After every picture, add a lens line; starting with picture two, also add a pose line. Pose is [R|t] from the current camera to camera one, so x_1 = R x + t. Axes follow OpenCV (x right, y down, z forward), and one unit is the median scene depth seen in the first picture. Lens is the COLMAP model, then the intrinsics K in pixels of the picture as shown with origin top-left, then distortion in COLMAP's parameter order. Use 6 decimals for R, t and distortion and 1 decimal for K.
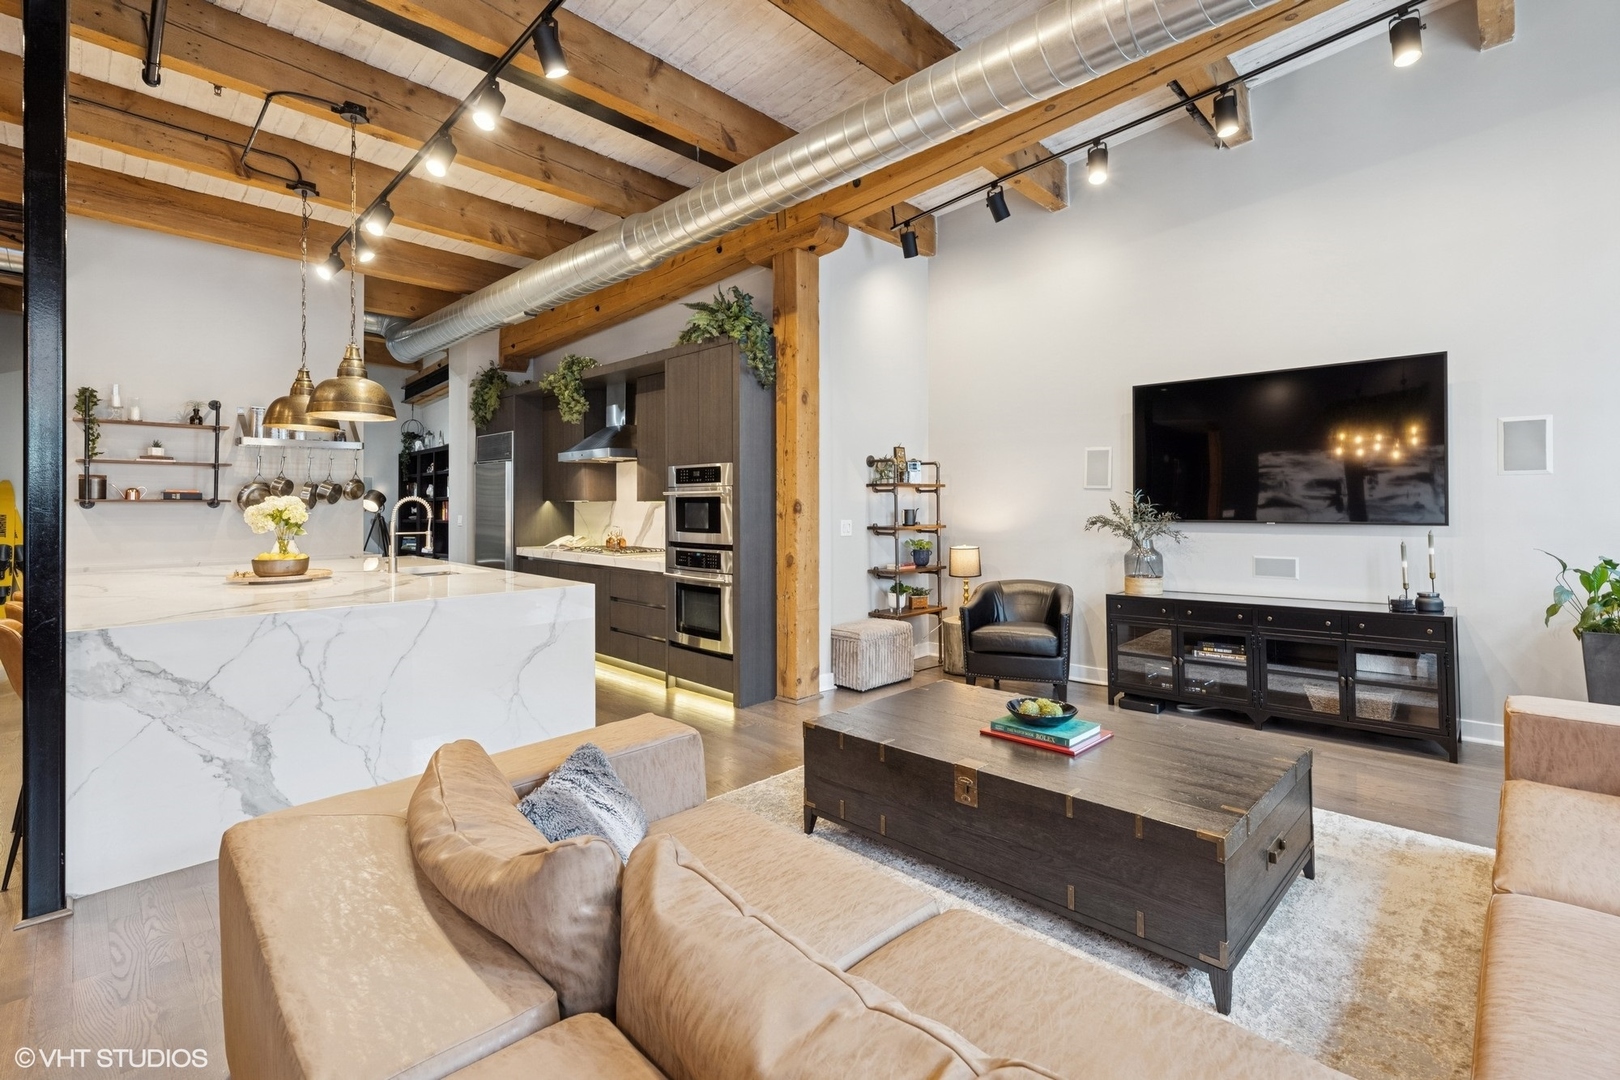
lens RADIAL K [[734.5, 0, 809.7], [0, 734.5, 499.0], [0, 0, 1]] dist [-0.000106, 0.000072]
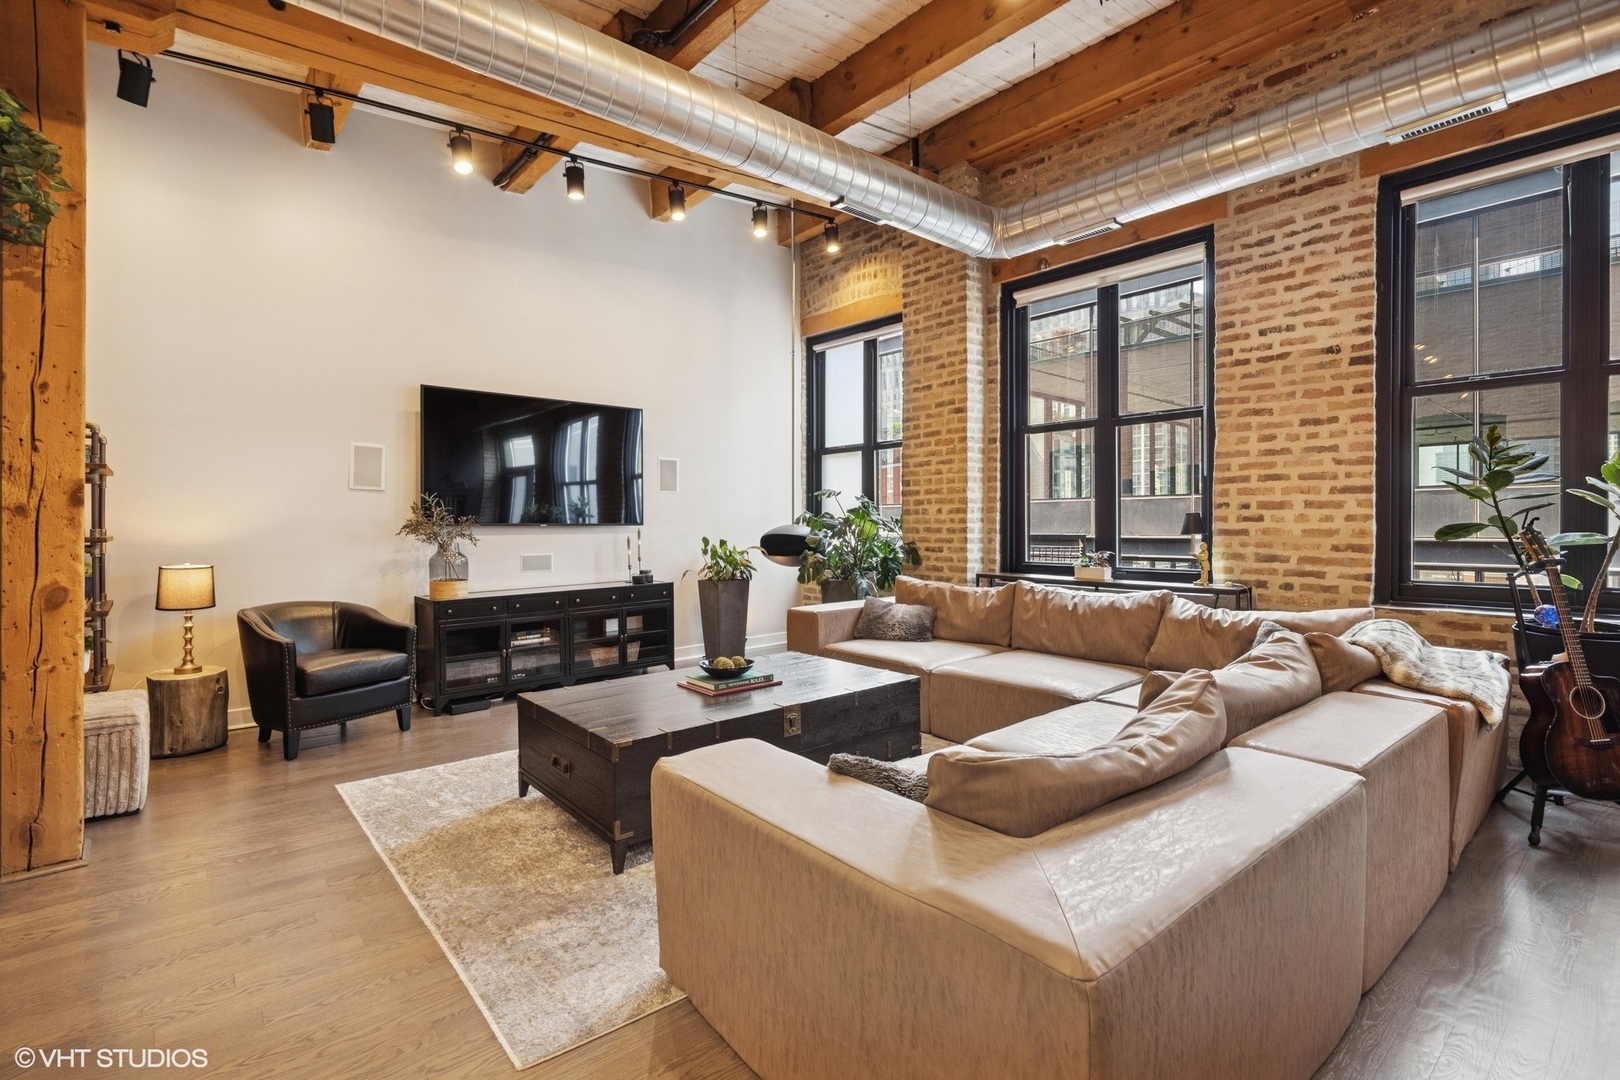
lens RADIAL K [[757.7, 0, 808.6], [0, 757.7, 522.9], [0, 0, 1]] dist [0.001739, 0.000354]
pose [[0.087934, 0.004707, 0.996115, -0.536650], [-0.007299, 0.999965, -0.004081, 0.029270], [-0.996100, -0.006912, 0.087965, 0.439637]]
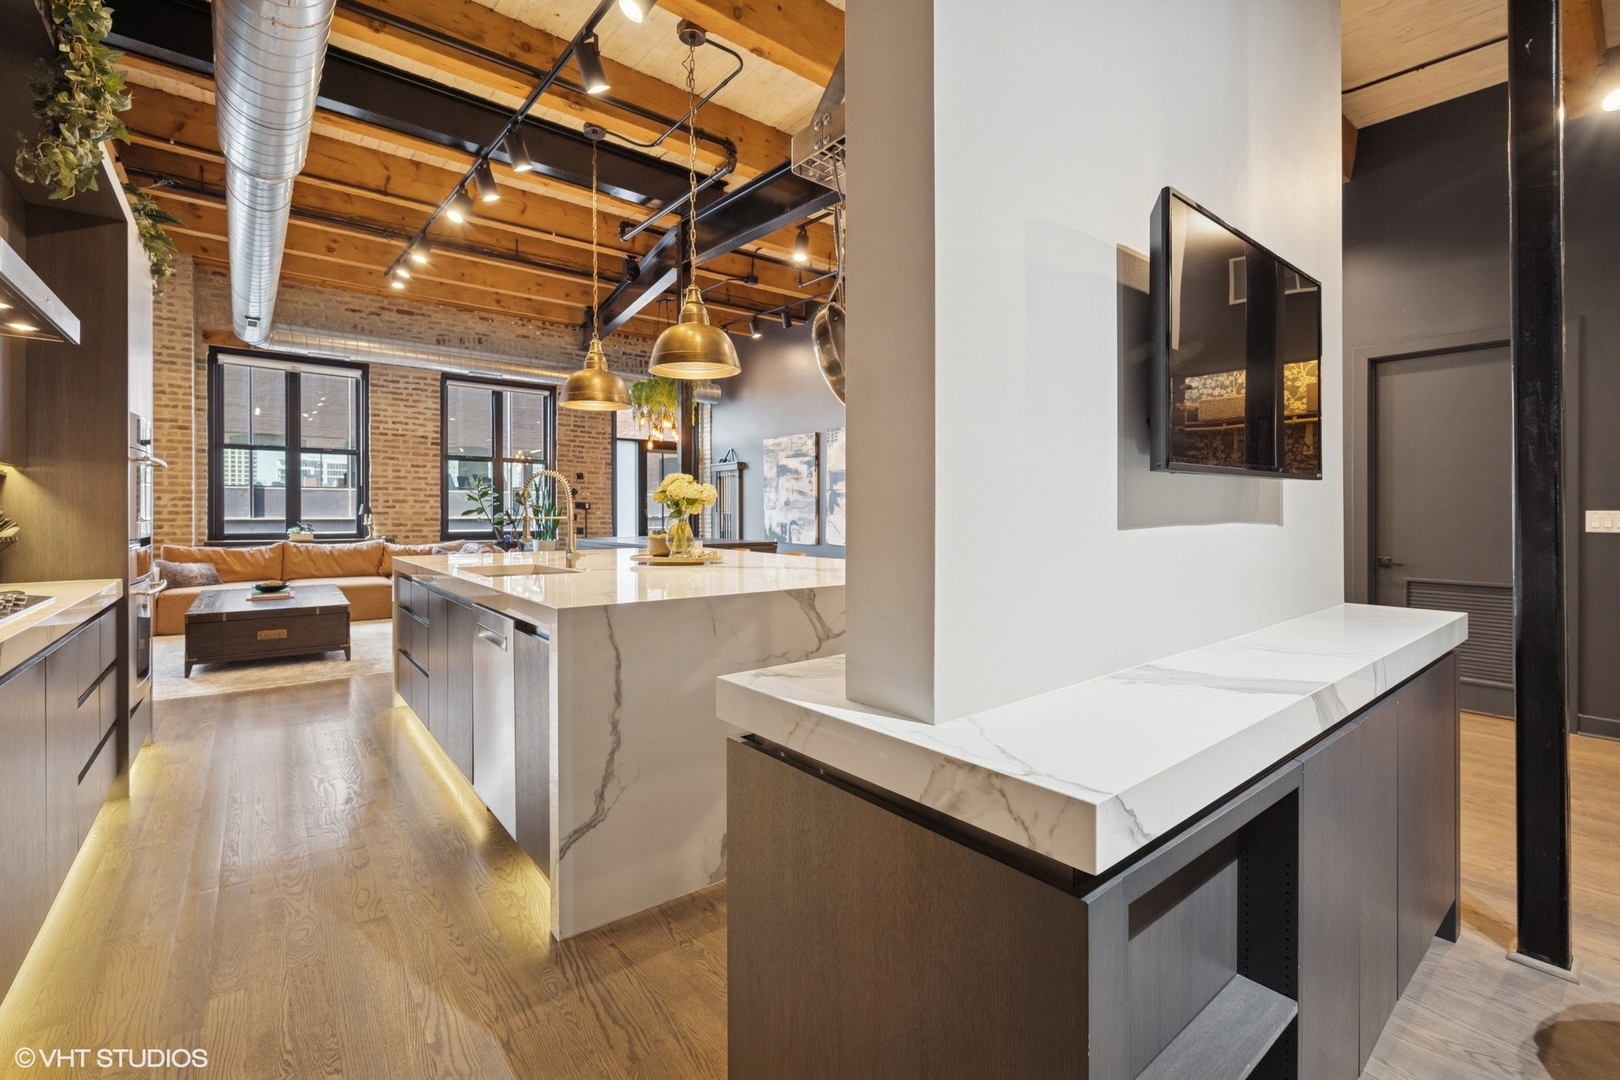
lens RADIAL K [[694.6, 0, 809.8], [0, 694.6, 524.1], [0, 0, 1]] dist [-0.000600, -0.000368]
pose [[-0.992362, -0.004179, 0.123291, -0.904424], [-0.003098, 0.999955, 0.008961, 0.042061], [-0.123323, 0.008510, -0.992330, 1.671734]]
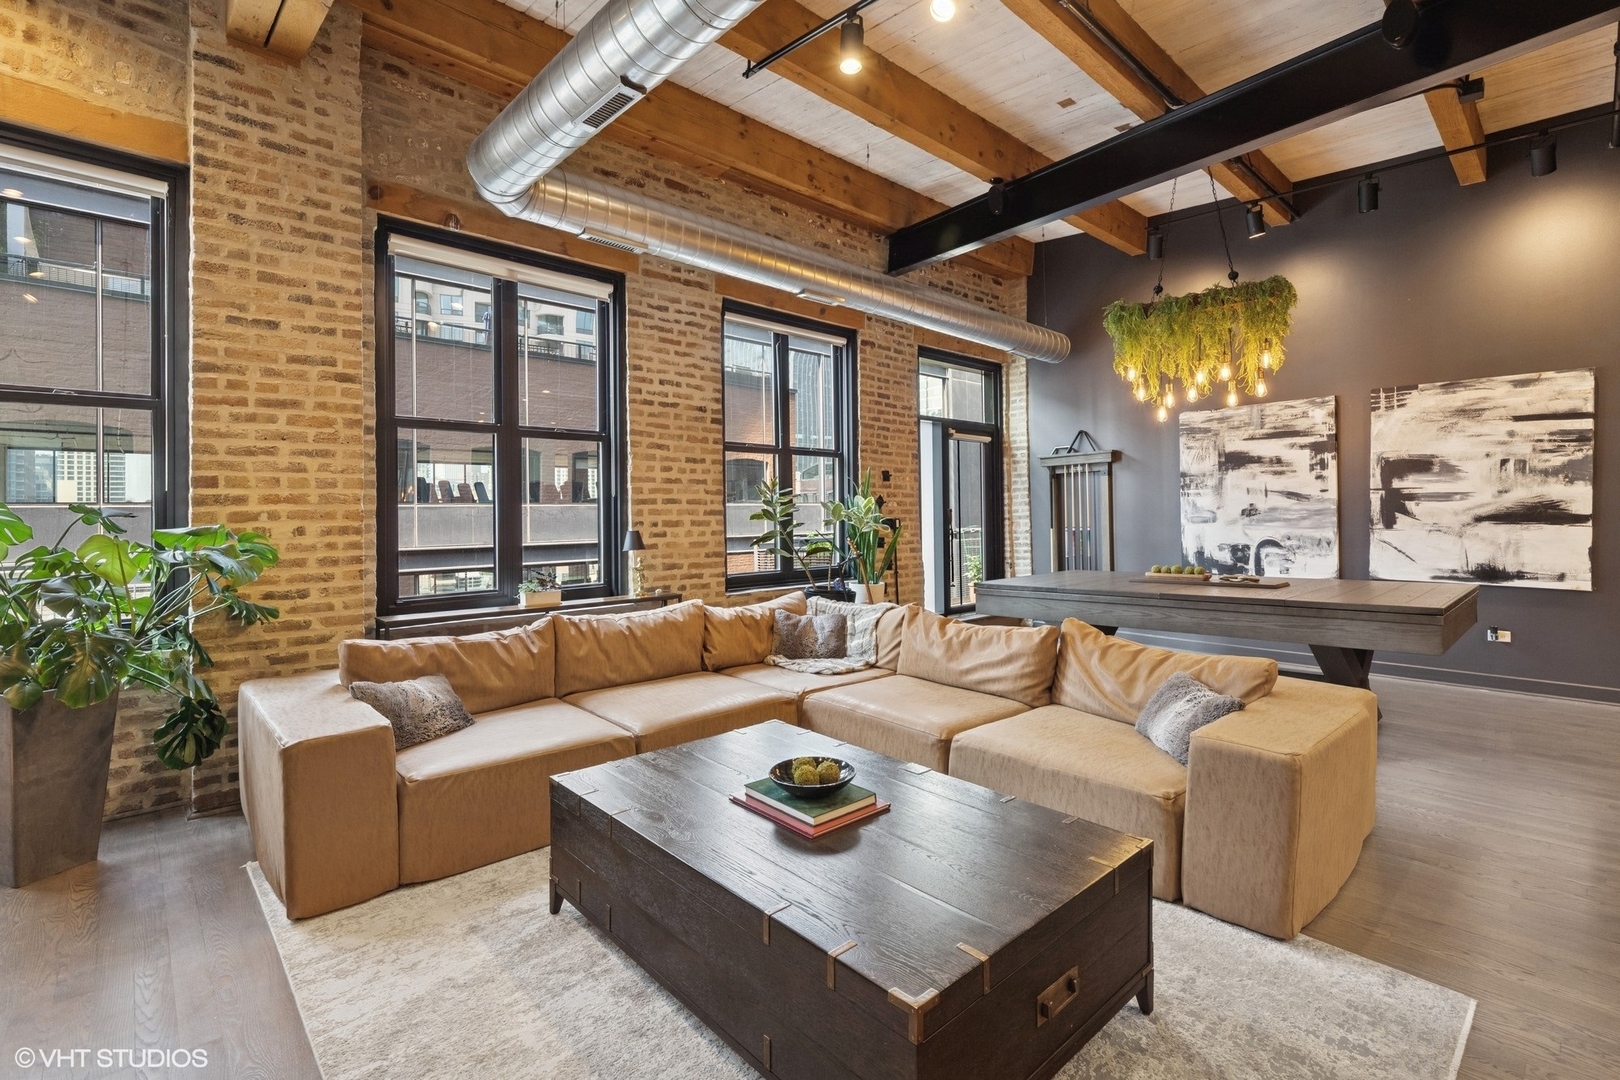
lens RADIAL K [[740.4, 0, 801.4], [0, 740.4, 515.5], [0, 0, 1]] dist [0.000291, 0.000181]
pose [[-0.998619, 0.020143, 0.048530, 0.164778], [0.019473, 0.999709, -0.014243, 0.007947], [-0.048803, -0.013278, -0.998720, 1.050242]]
